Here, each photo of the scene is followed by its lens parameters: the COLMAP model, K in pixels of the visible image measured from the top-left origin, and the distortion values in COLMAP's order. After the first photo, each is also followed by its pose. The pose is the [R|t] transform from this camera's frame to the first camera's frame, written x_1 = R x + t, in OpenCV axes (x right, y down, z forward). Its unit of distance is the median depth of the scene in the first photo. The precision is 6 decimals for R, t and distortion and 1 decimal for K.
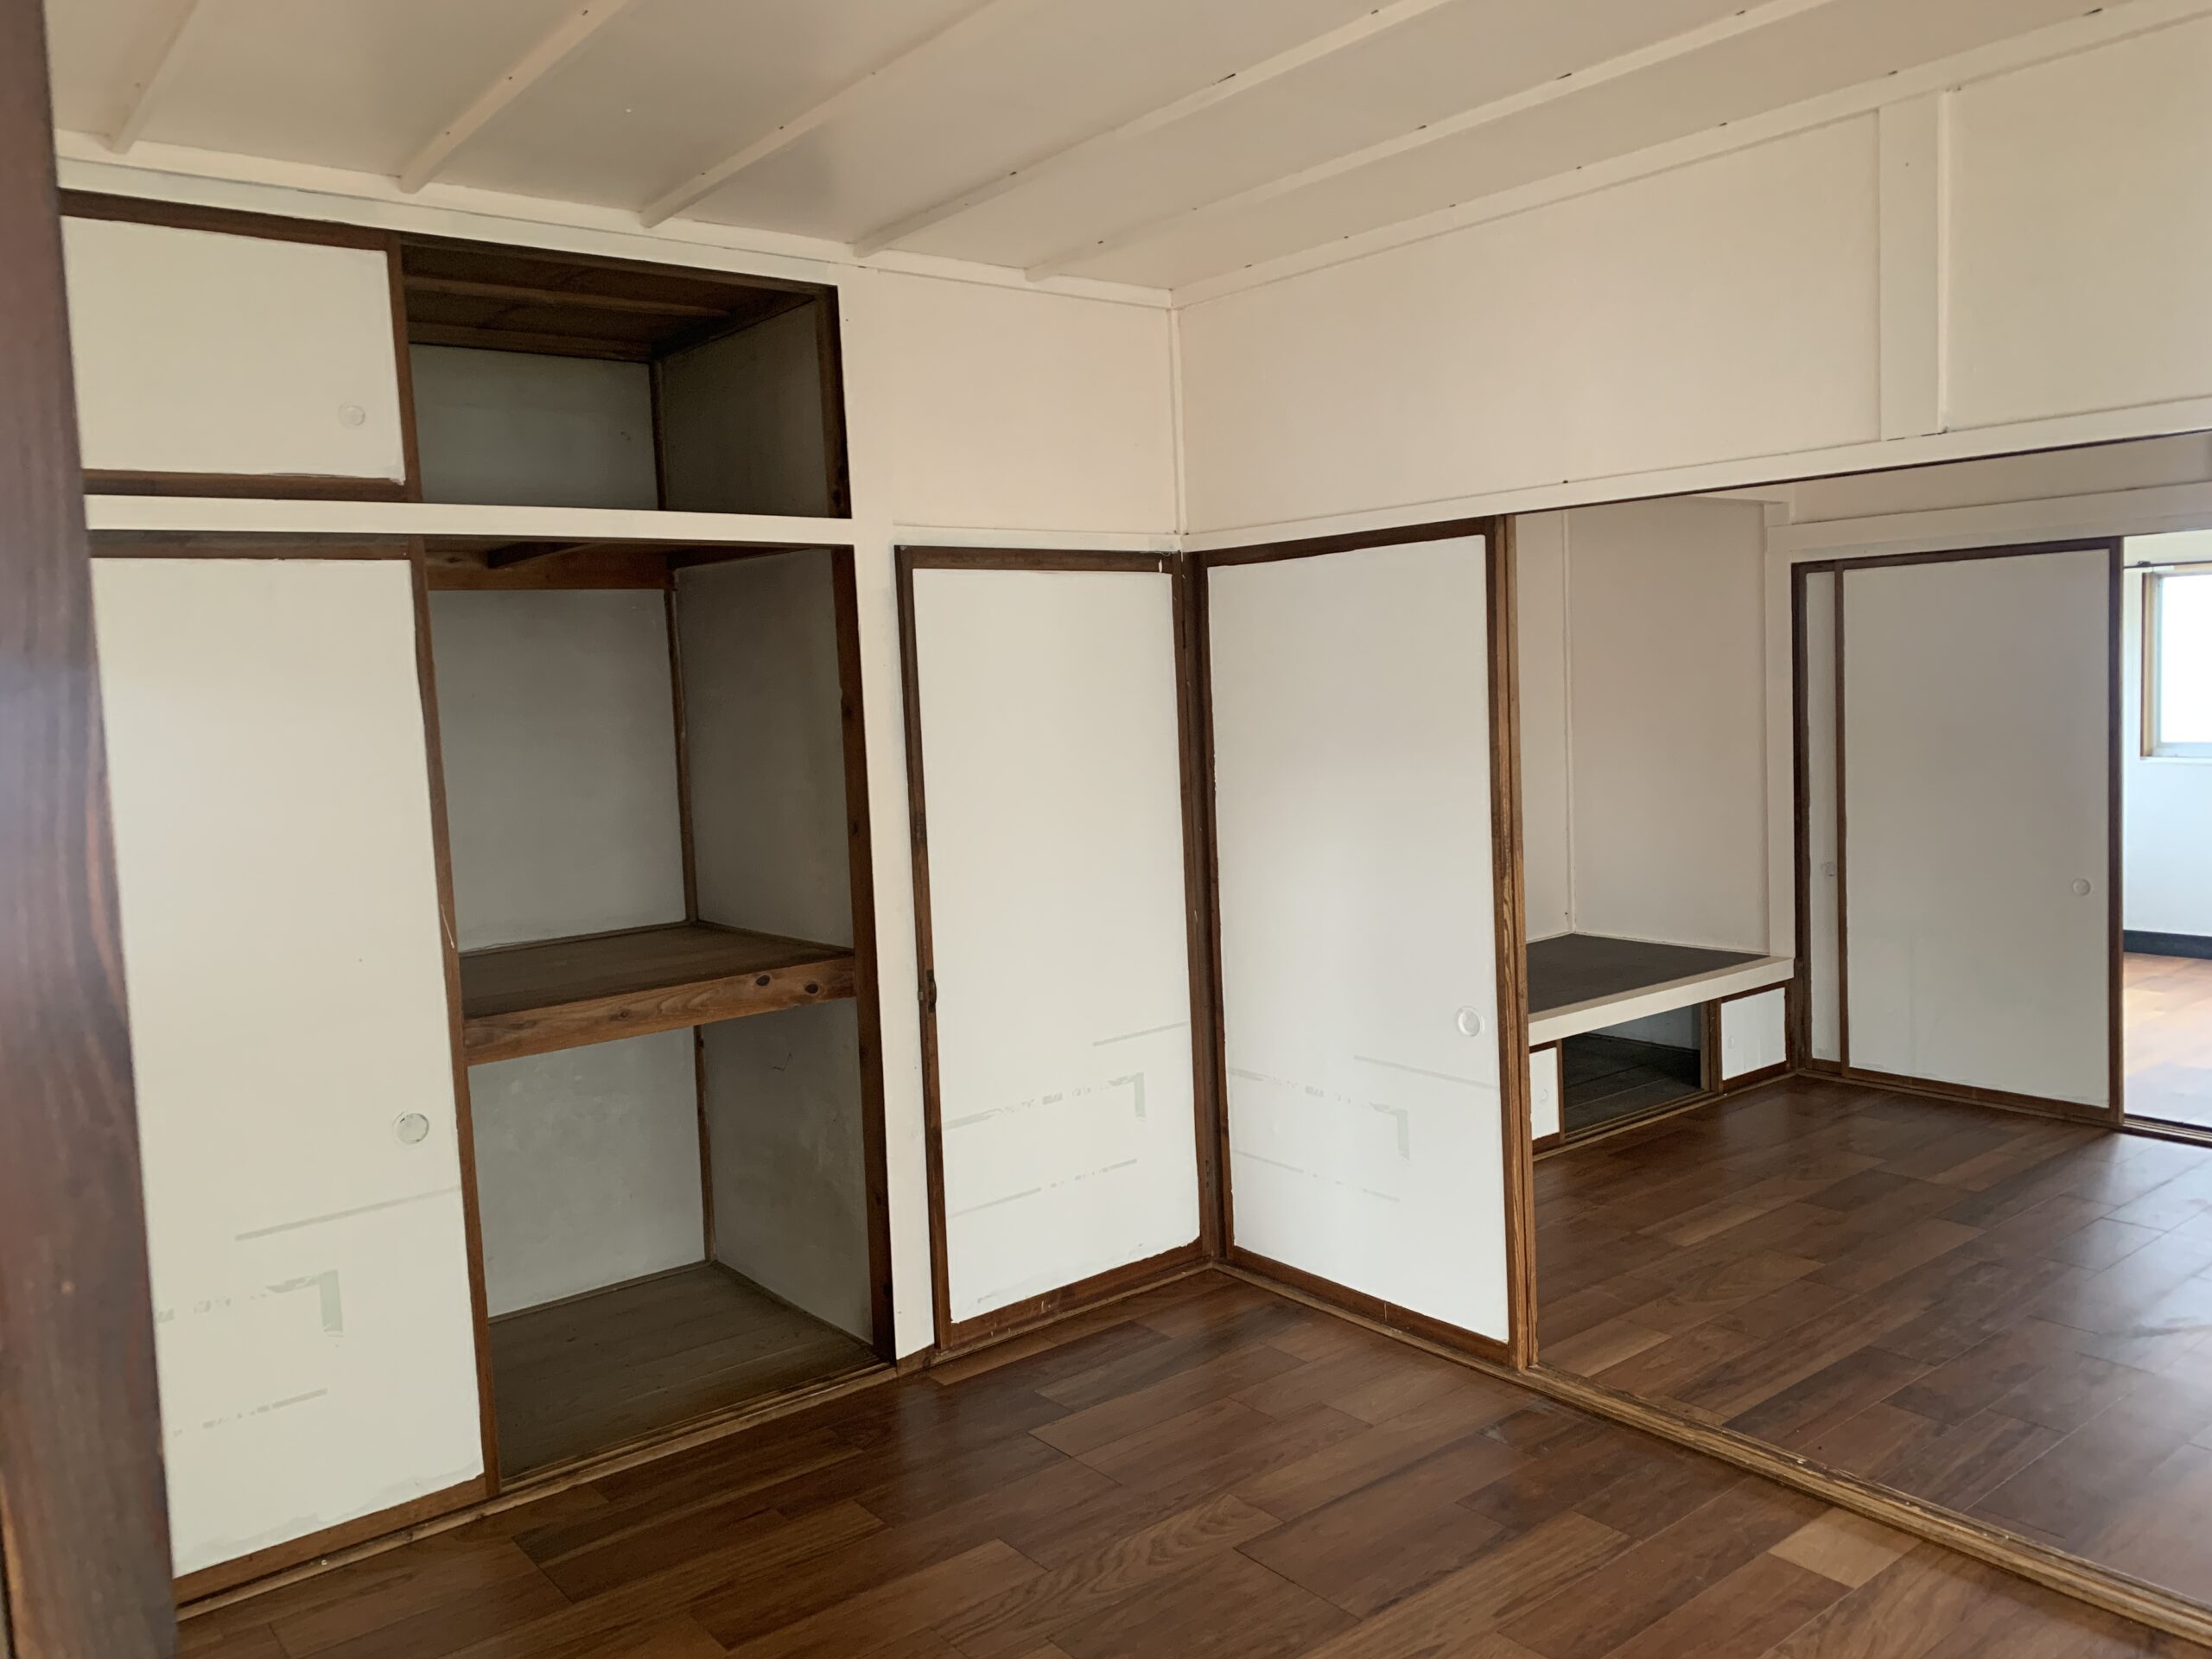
lens RADIAL K [[1686.0, 0, 1103.2], [0, 1686.0, 794.4], [0, 0, 1]] dist [0.003310, -0.001390]
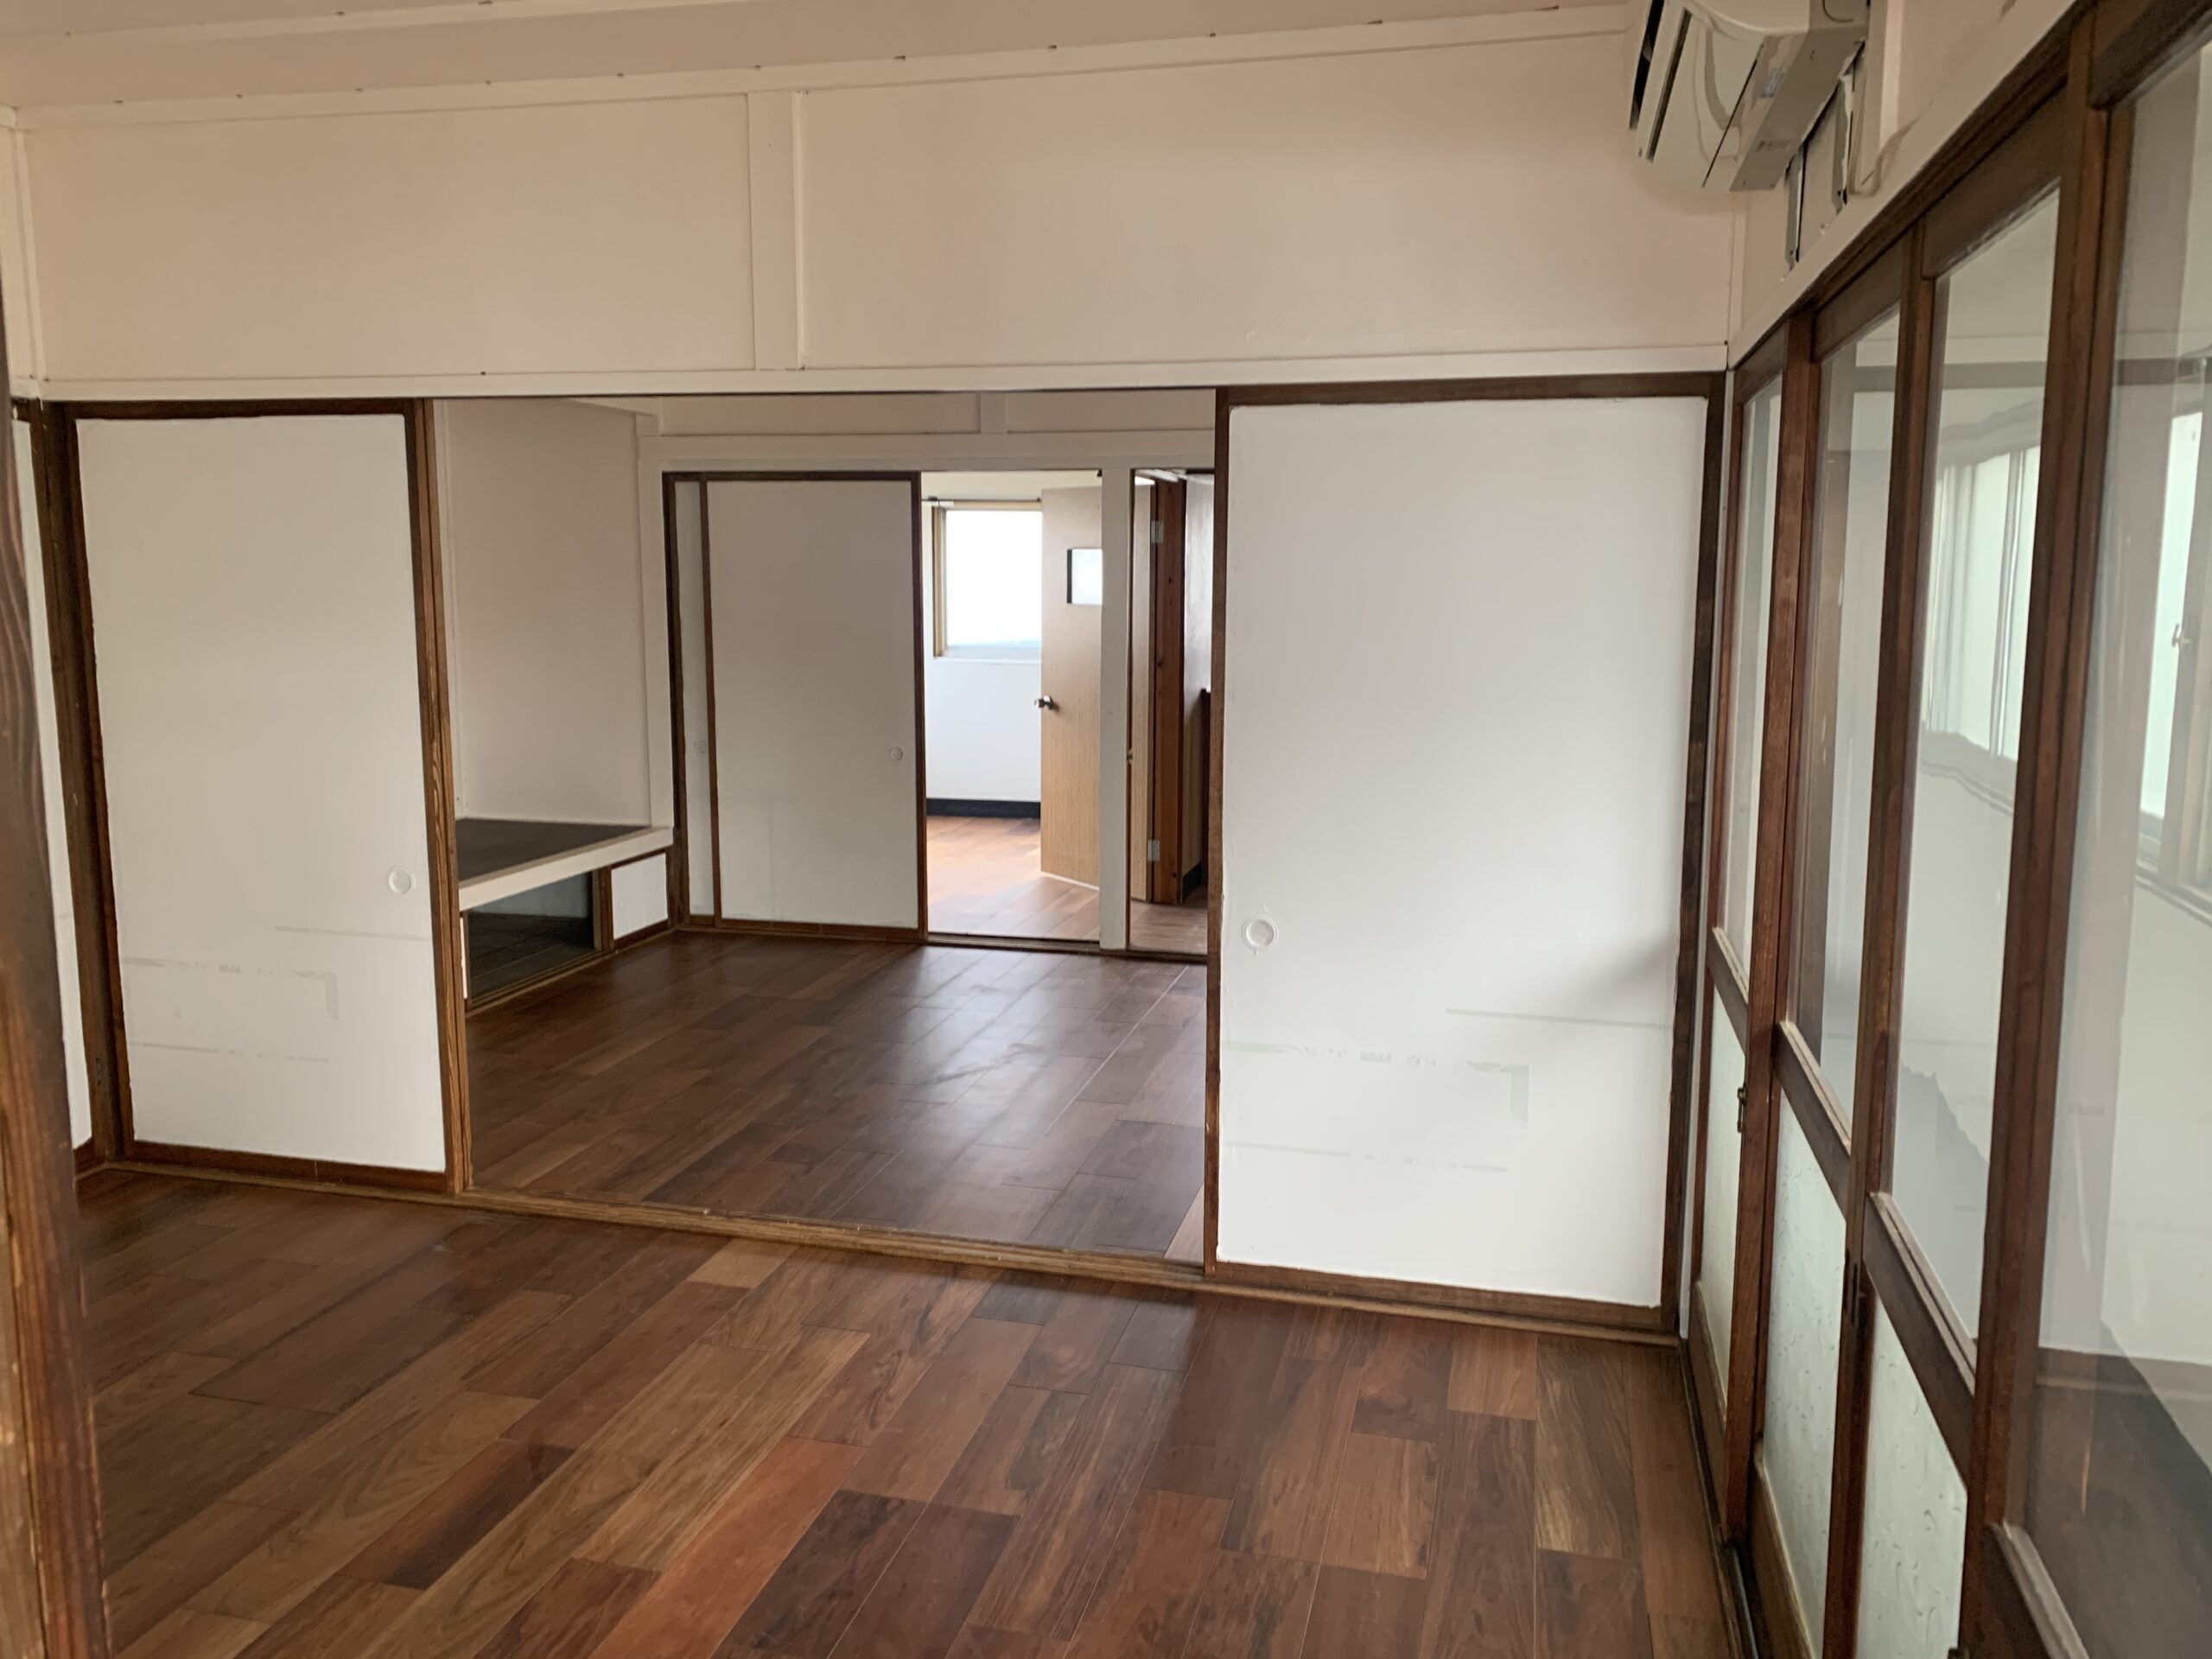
lens RADIAL K [[1686.0, 0, 1103.2], [0, 1686.0, 794.4], [0, 0, 1]] dist [0.003310, -0.001390]
pose [[0.794174, -0.033982, 0.606739, -0.073452], [0.000158, 0.998447, 0.055714, 0.023017], [-0.607690, -0.044150, 0.792946, -0.105286]]
